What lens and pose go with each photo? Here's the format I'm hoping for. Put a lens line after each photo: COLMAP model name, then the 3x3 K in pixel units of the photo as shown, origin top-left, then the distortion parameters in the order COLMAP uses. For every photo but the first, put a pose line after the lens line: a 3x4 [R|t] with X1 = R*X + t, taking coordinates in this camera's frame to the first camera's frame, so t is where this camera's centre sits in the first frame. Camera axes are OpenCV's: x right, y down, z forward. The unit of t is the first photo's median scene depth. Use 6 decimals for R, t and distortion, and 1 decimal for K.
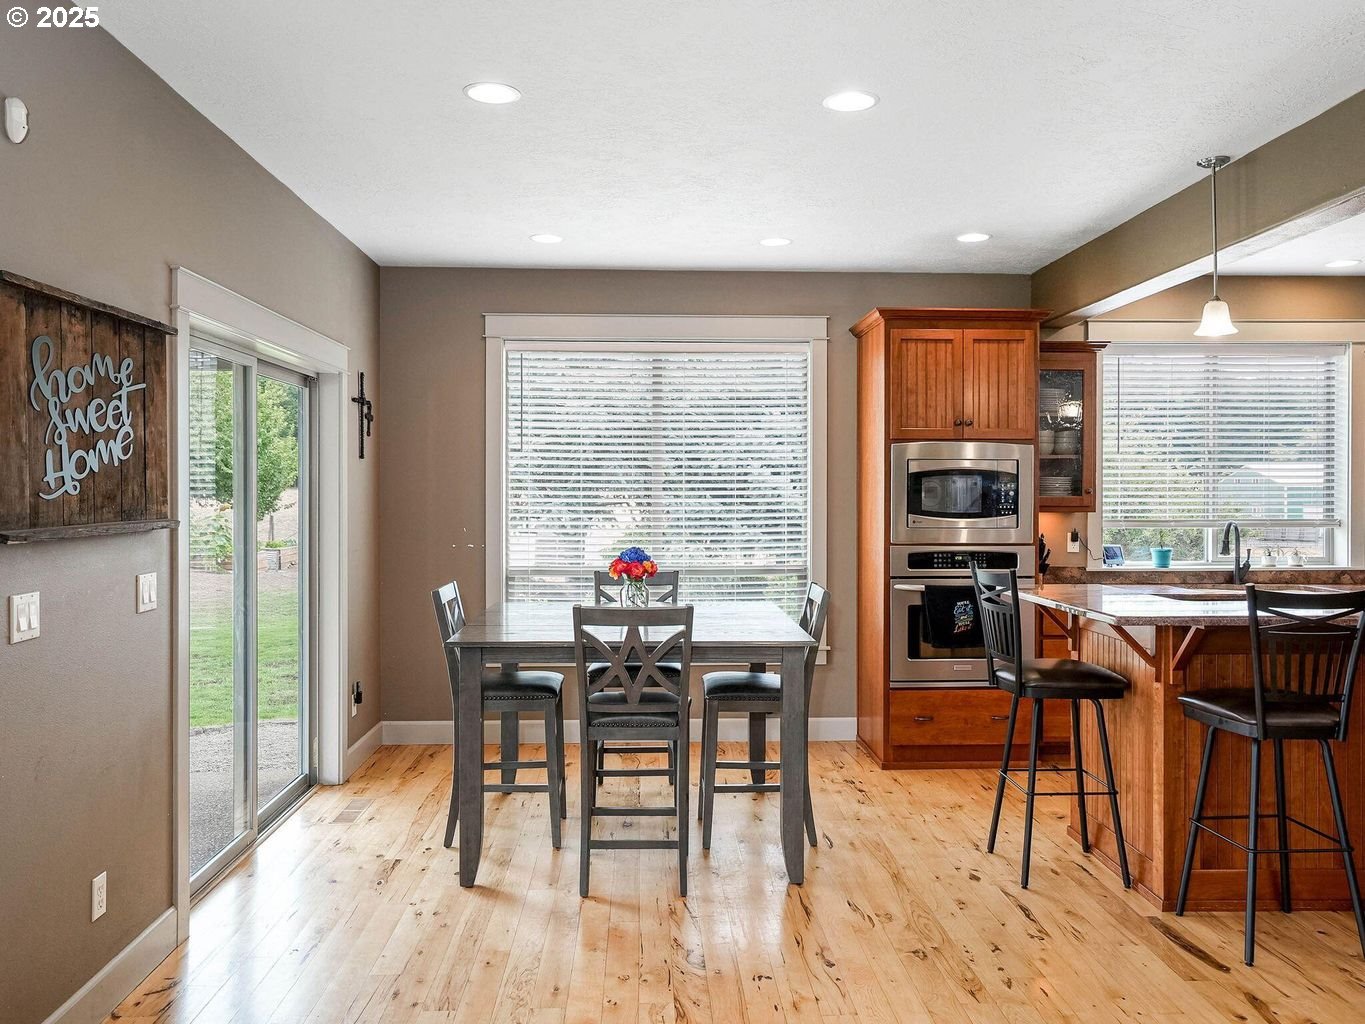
lens RADIAL K [[1063.5, 0, 683.2], [0, 1063.5, 499.1], [0, 0, 1]] dist [-0.012089, 0.056825]
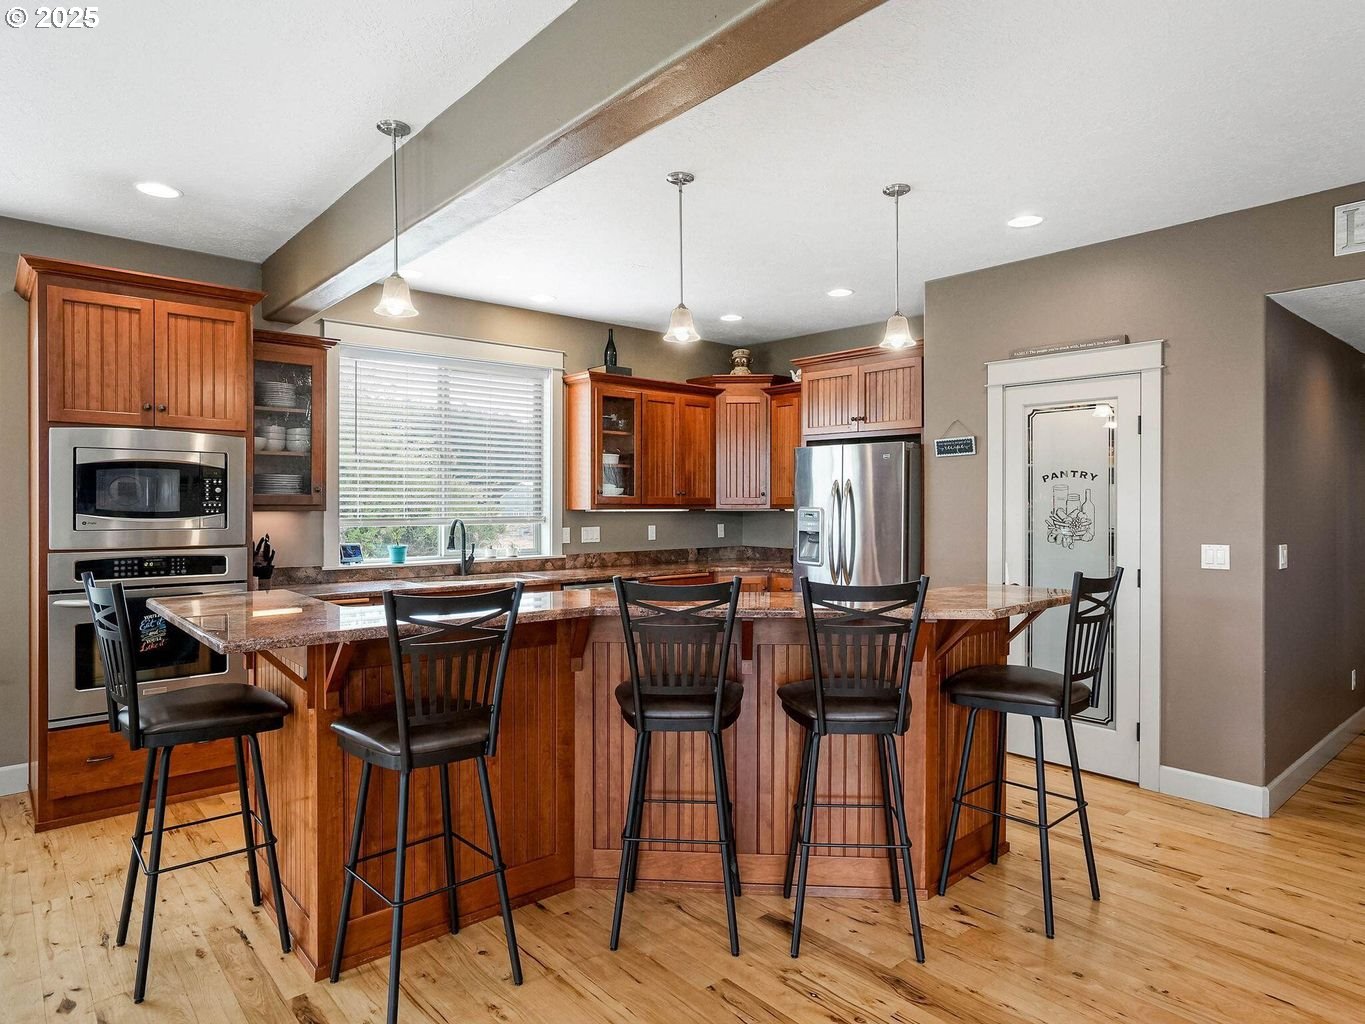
lens RADIAL K [[826.4, 0, 685.1], [0, 826.4, 506.6], [0, 0, 1]] dist [-0.006908, 0.025443]
pose [[0.777961, -0.002246, 0.628309, 0.175825], [0.003207, 0.999995, -0.000397, 0.010282], [-0.628305, 0.002324, 0.777964, 0.205091]]
